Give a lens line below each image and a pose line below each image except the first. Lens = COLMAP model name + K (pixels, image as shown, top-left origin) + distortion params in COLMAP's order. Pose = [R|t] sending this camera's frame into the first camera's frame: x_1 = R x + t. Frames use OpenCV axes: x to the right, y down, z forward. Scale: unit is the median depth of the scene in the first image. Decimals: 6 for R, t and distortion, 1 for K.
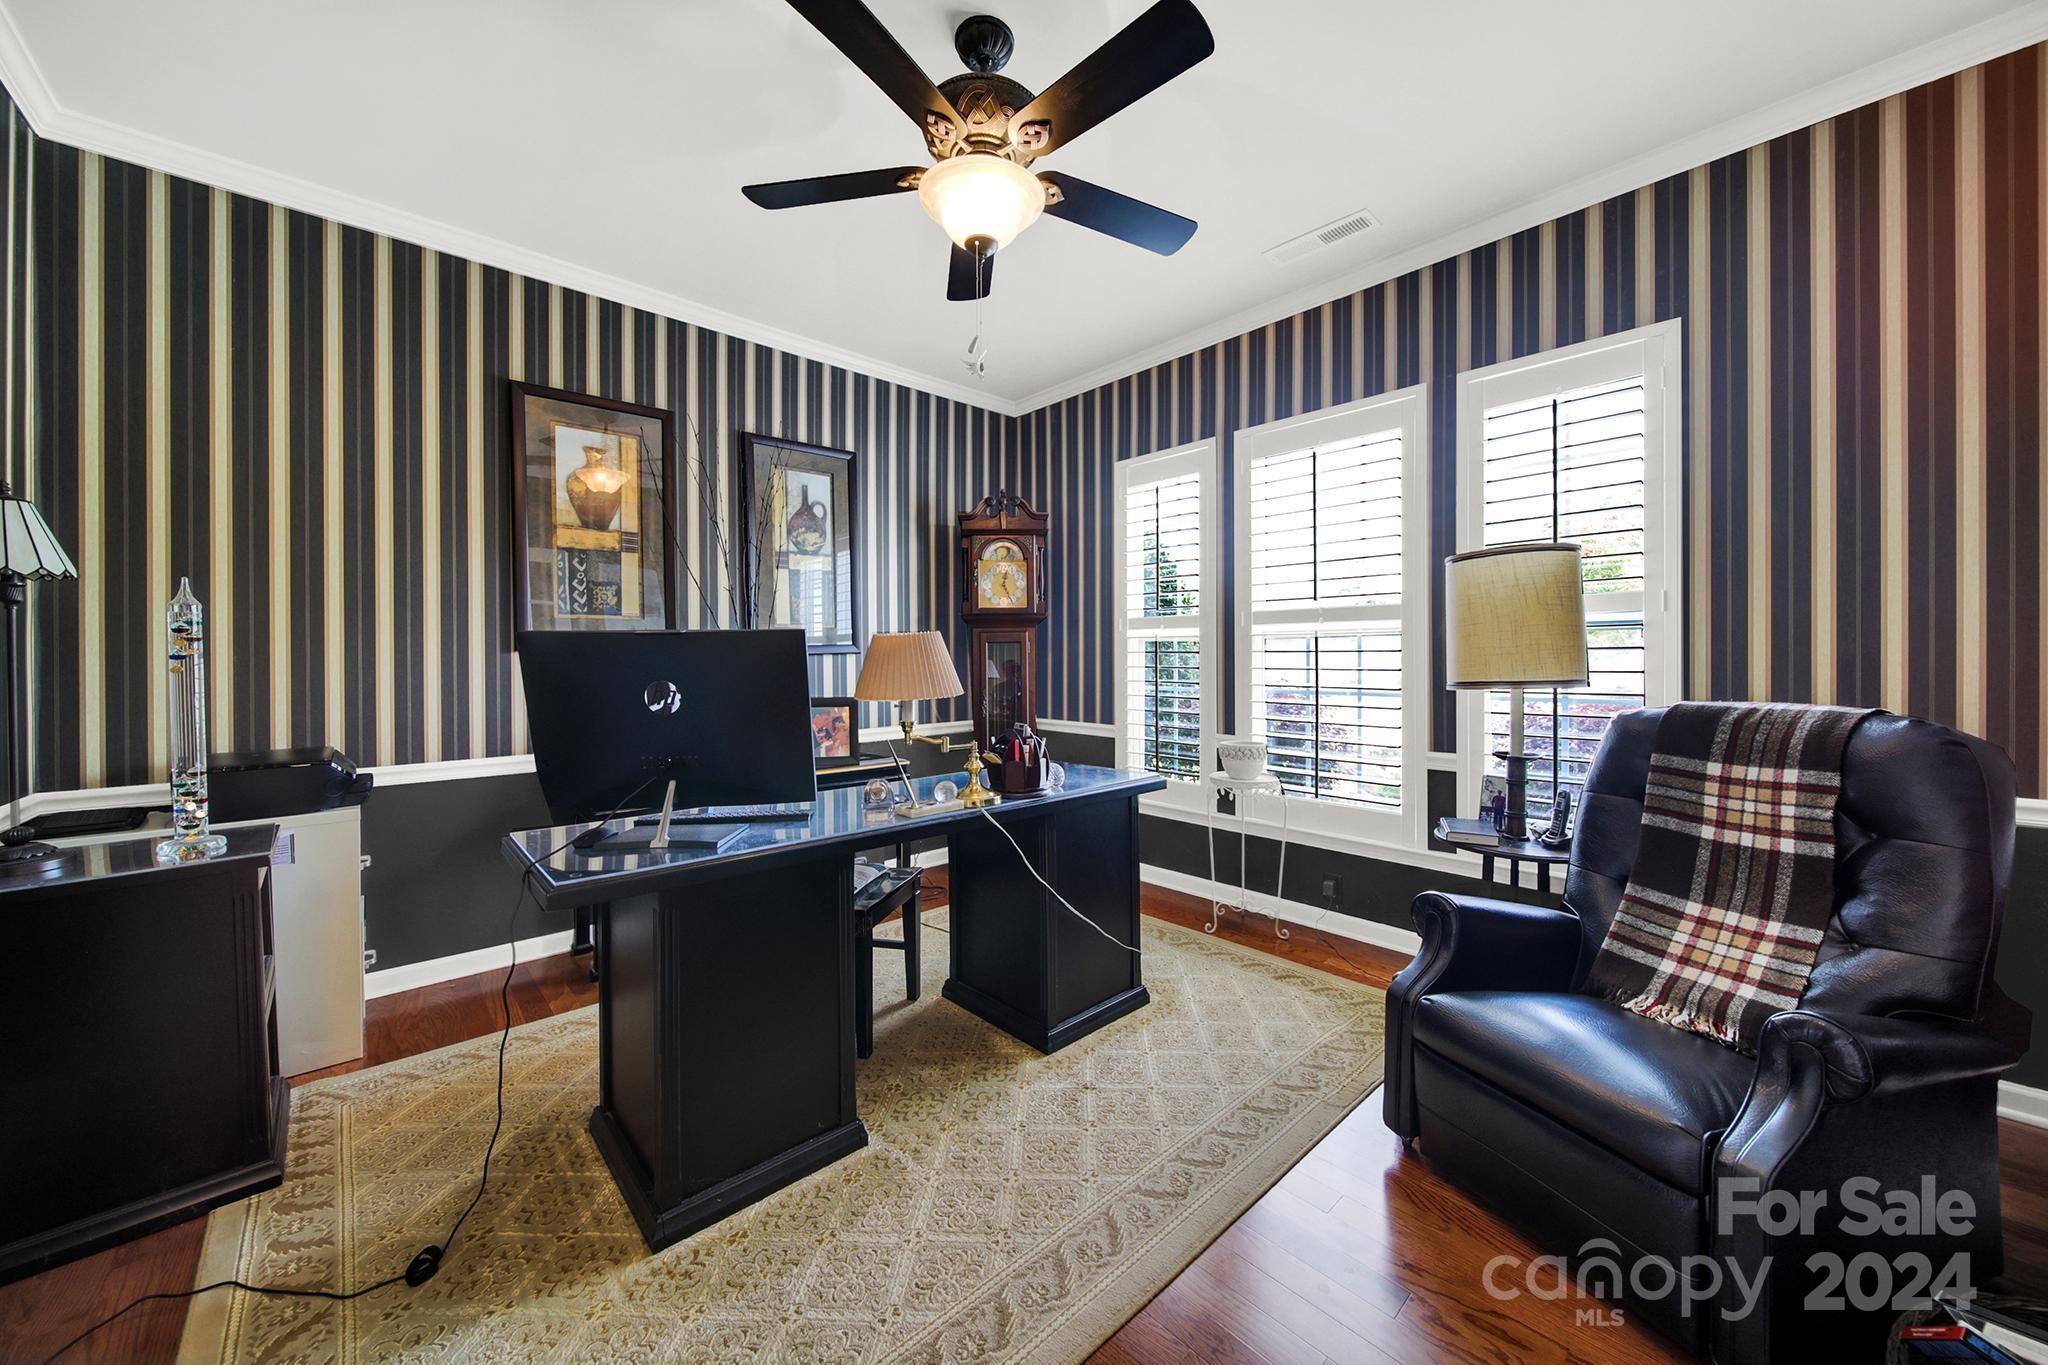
lens RADIAL K [[754.8, 0, 1022.0], [0, 754.8, 667.3], [0, 0, 1]] dist [-0.005972, -0.000038]
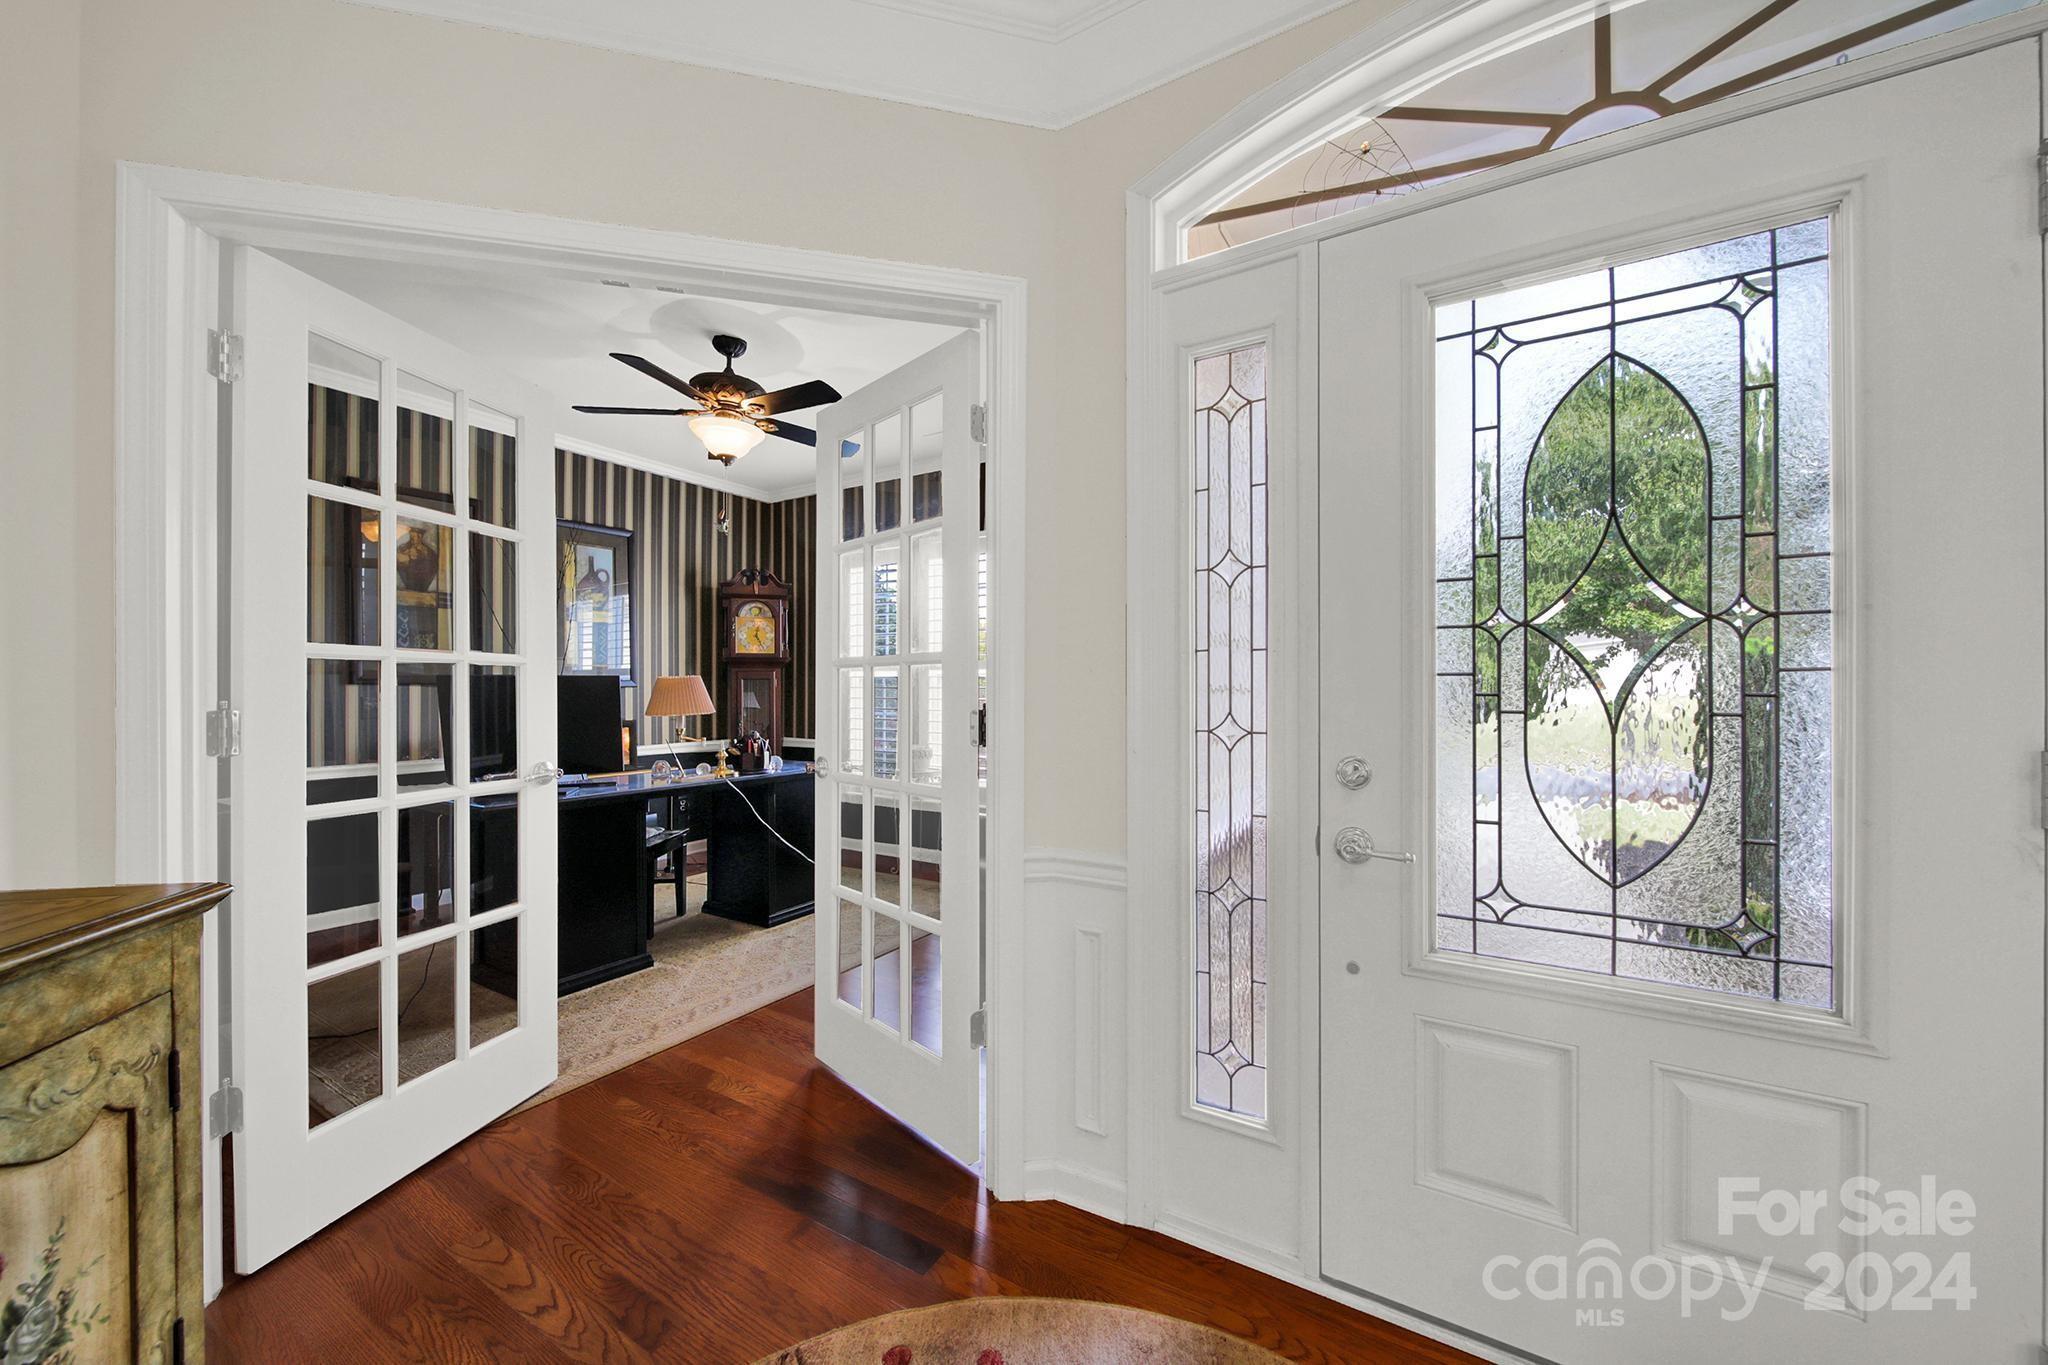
lens RADIAL K [[653.0, 0, 980.9], [0, 653.0, 693.1], [0, 0, 1]] dist [0.000766, 0.000019]
pose [[0.958570, 0.005371, 0.284806, 0.054038], [-0.002879, 0.999954, -0.009167, 0.001639], [-0.284842, 0.007968, 0.958541, -0.409114]]
